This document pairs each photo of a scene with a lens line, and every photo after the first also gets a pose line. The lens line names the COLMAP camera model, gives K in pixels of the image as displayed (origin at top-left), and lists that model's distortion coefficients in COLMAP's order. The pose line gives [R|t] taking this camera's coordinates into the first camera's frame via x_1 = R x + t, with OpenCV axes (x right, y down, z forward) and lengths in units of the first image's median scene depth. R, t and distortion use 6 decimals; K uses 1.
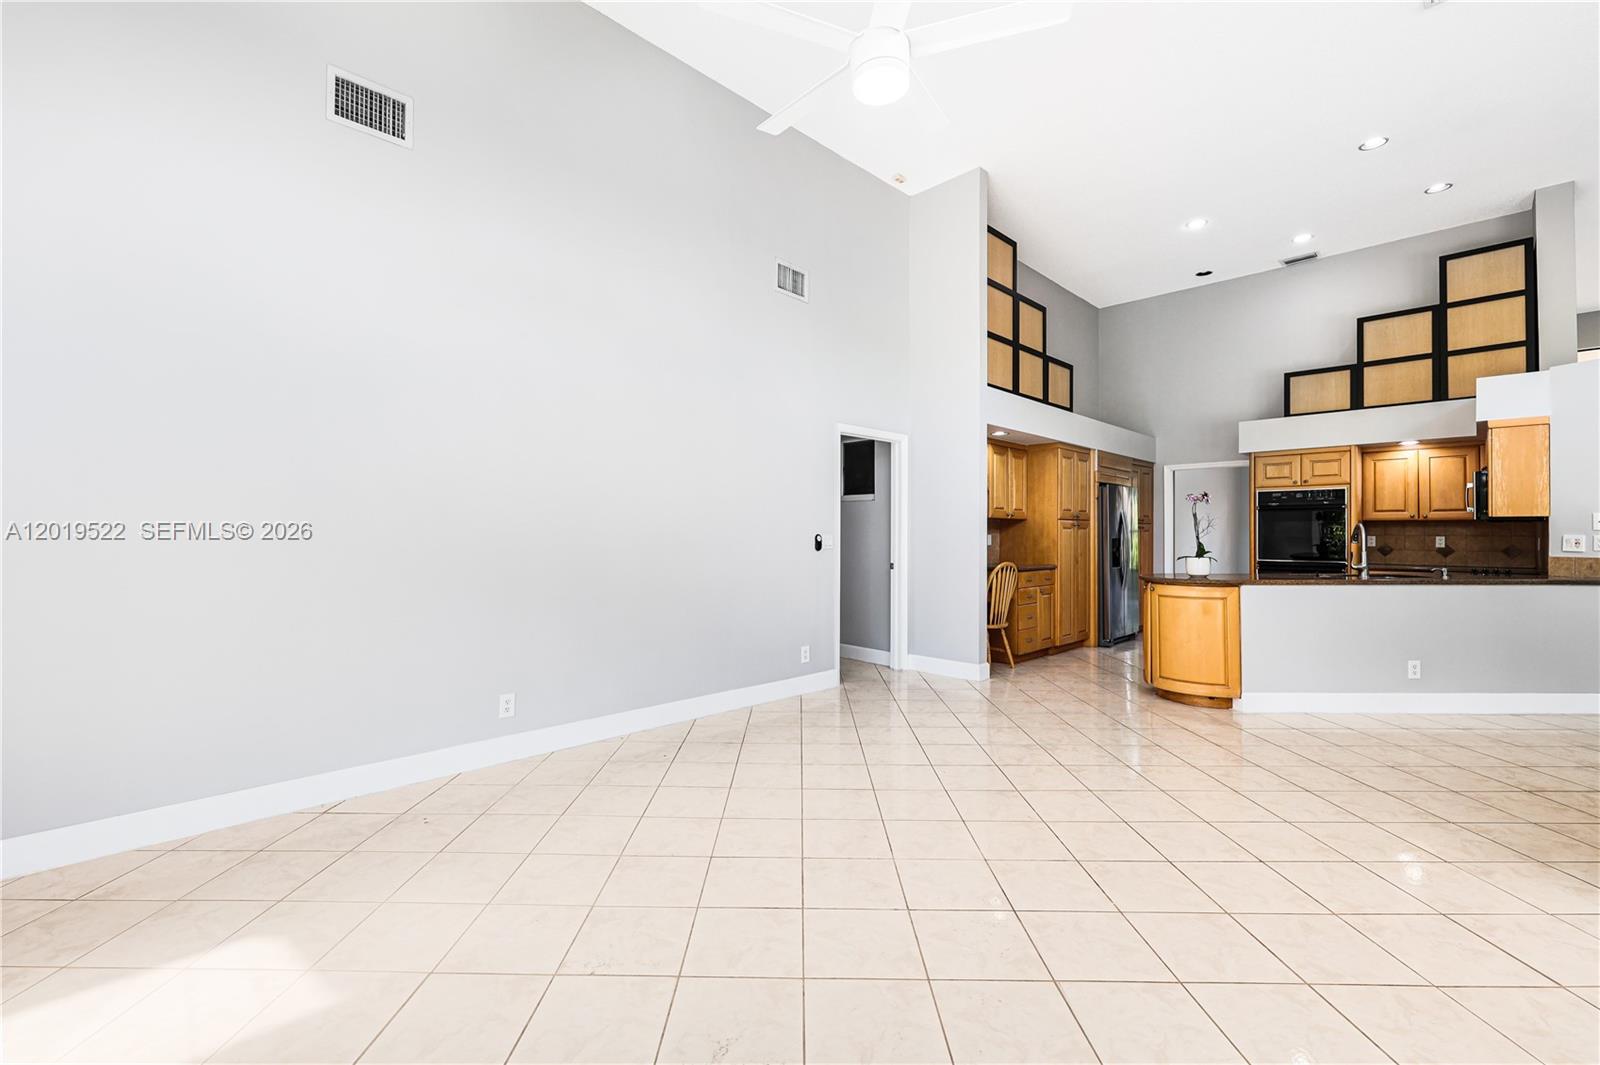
lens RADIAL K [[673.4, 0, 796.2], [0, 673.4, 529.7], [0, 0, 1]] dist [-0.003669, 0.001731]
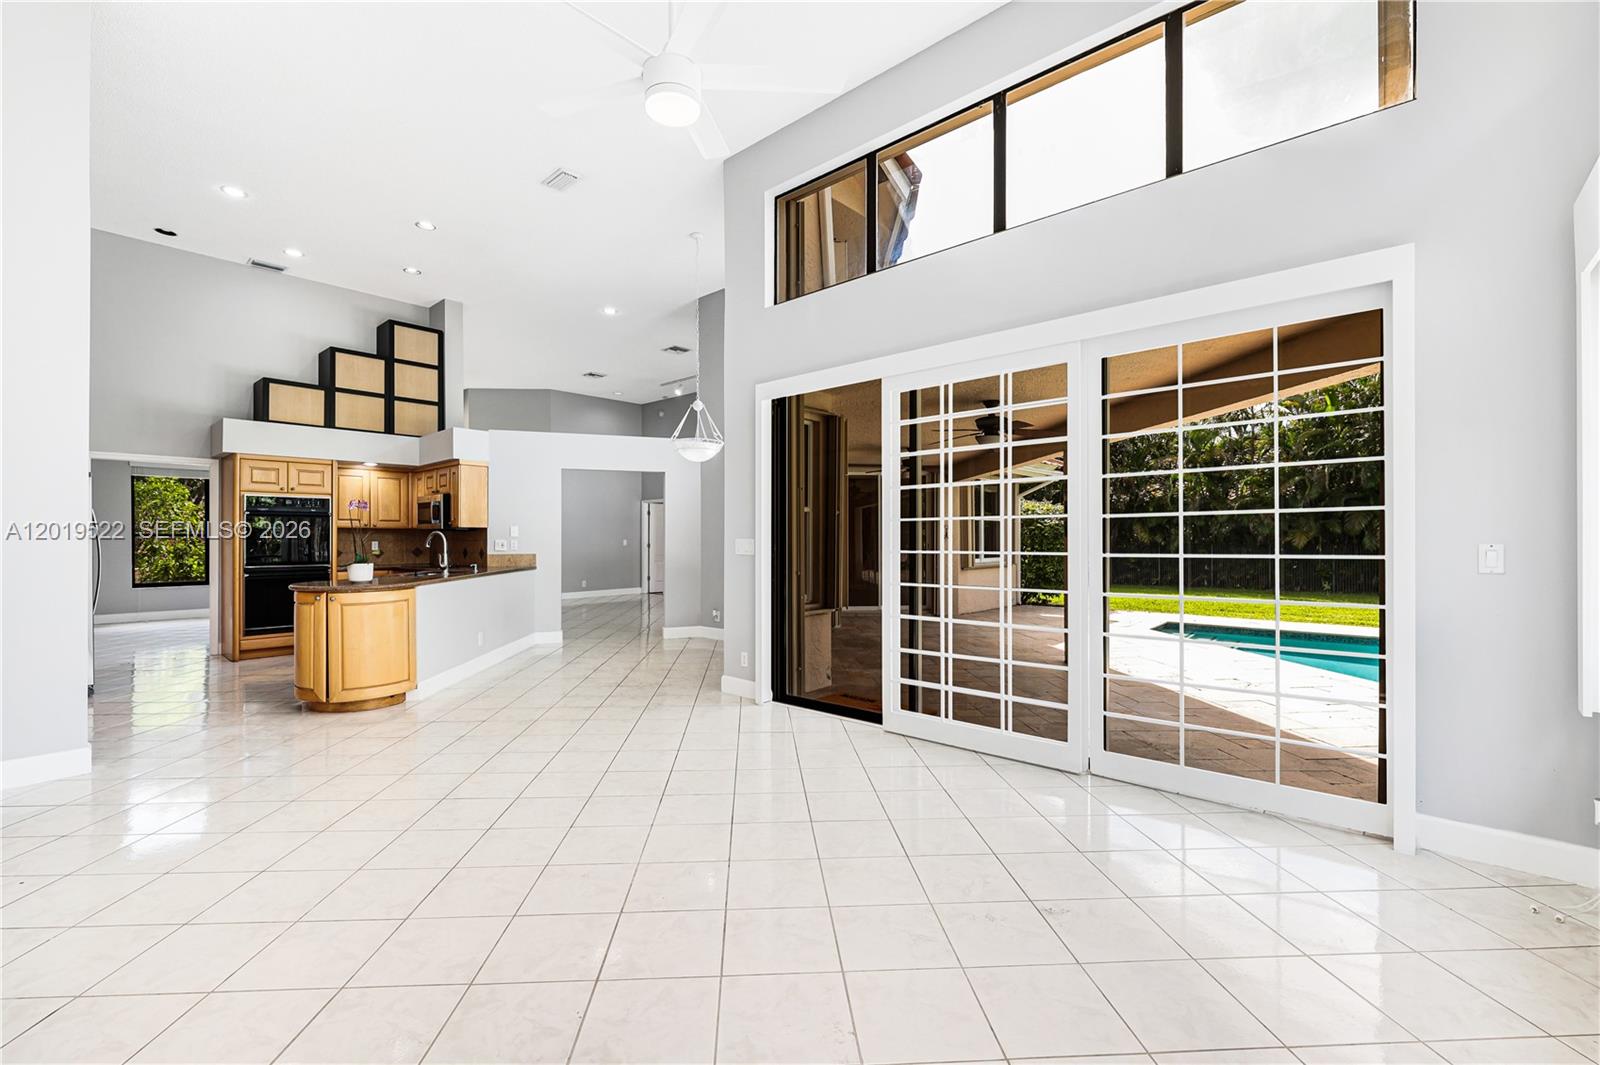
lens RADIAL K [[673.4, 0, 776.8], [0, 673.4, 540.9], [0, 0, 1]] dist [-0.003669, 0.001731]
pose [[-0.045651, -0.005885, 0.998940, -0.328863], [-0.005992, 0.999966, 0.005617, -0.002087], [-0.998939, -0.005729, -0.045685, 0.320828]]
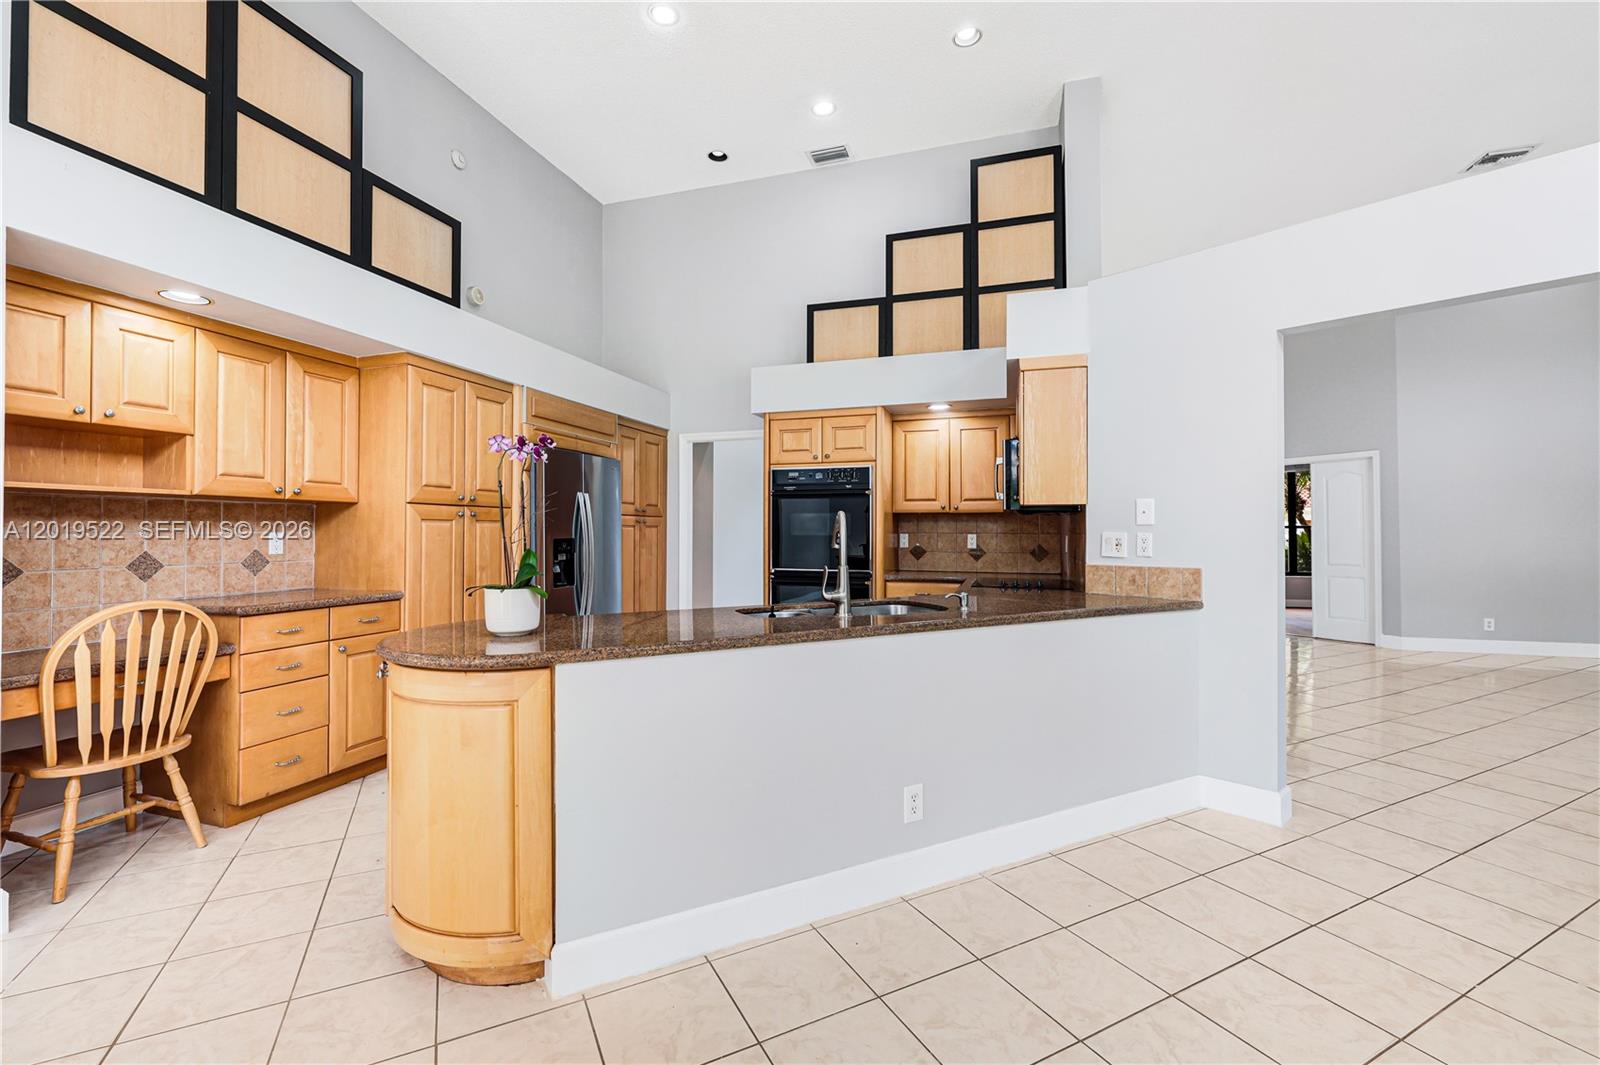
lens RADIAL K [[673.4, 0, 792.7], [0, 673.4, 525.8], [0, 0, 1]] dist [-0.003669, 0.001731]
pose [[0.884960, 0.003383, 0.465654, 0.422319], [-0.002731, 0.999994, -0.002076, 0.002719], [-0.465658, 0.000565, 0.884964, 0.417707]]
